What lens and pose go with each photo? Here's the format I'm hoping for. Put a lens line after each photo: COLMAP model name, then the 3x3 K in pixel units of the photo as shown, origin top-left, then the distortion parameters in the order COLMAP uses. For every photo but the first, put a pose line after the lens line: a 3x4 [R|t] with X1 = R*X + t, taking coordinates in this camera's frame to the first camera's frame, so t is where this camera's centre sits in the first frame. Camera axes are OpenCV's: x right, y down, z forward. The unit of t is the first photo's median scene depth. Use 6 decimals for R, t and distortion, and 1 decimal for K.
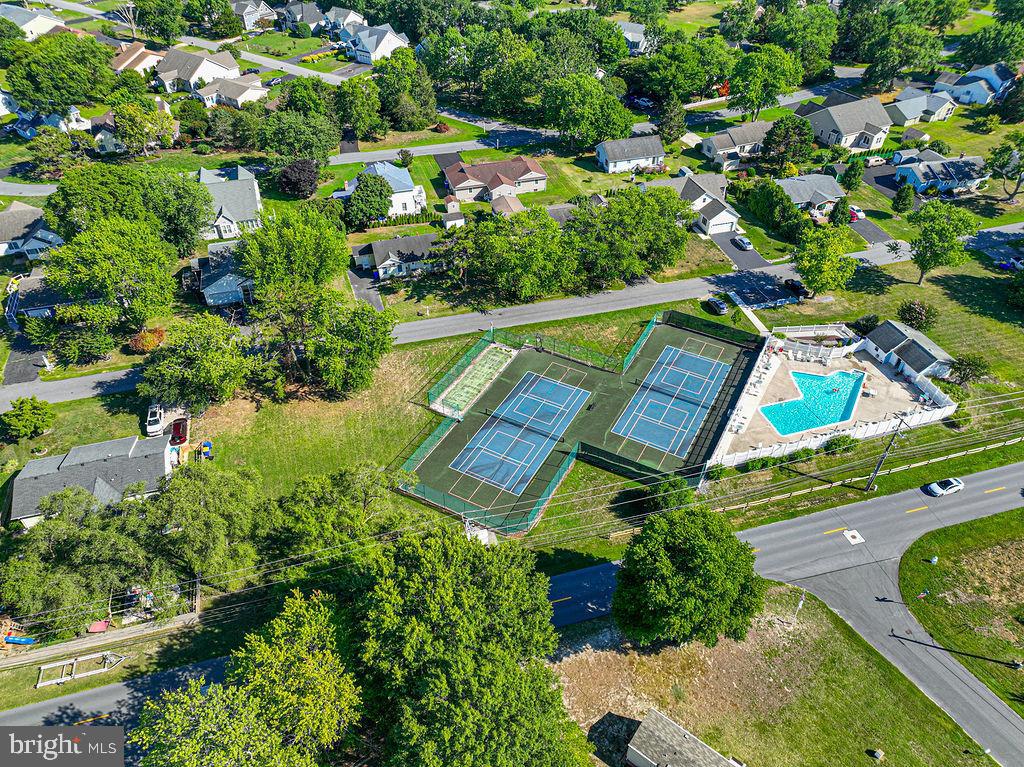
lens RADIAL K [[720.1, 0, 512.0], [0, 720.1, 383.5], [0, 0, 1]] dist [0.005884, 0.005692]
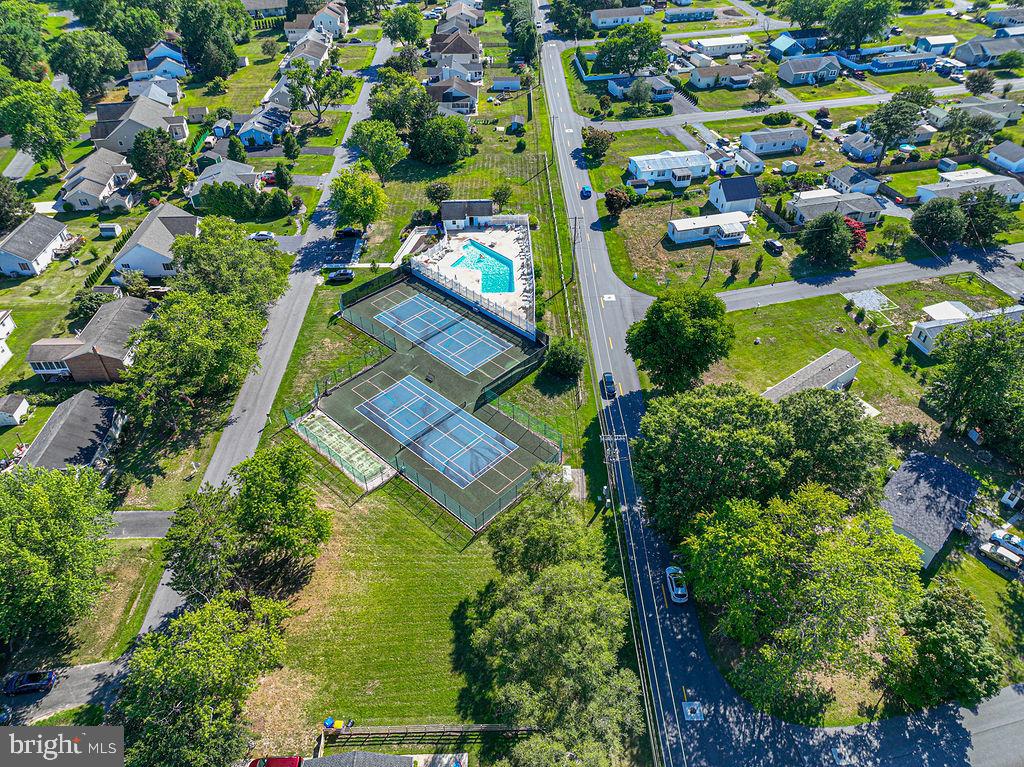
lens RADIAL K [[720.1, 0, 512.0], [0, 720.1, 383.5], [0, 0, 1]] dist [0.005884, 0.005692]
pose [[0.259093, -0.623778, 0.737409, -0.582379], [0.628596, 0.688561, 0.361596, -0.243865], [-0.733306, 0.369844, 0.570506, 0.283985]]
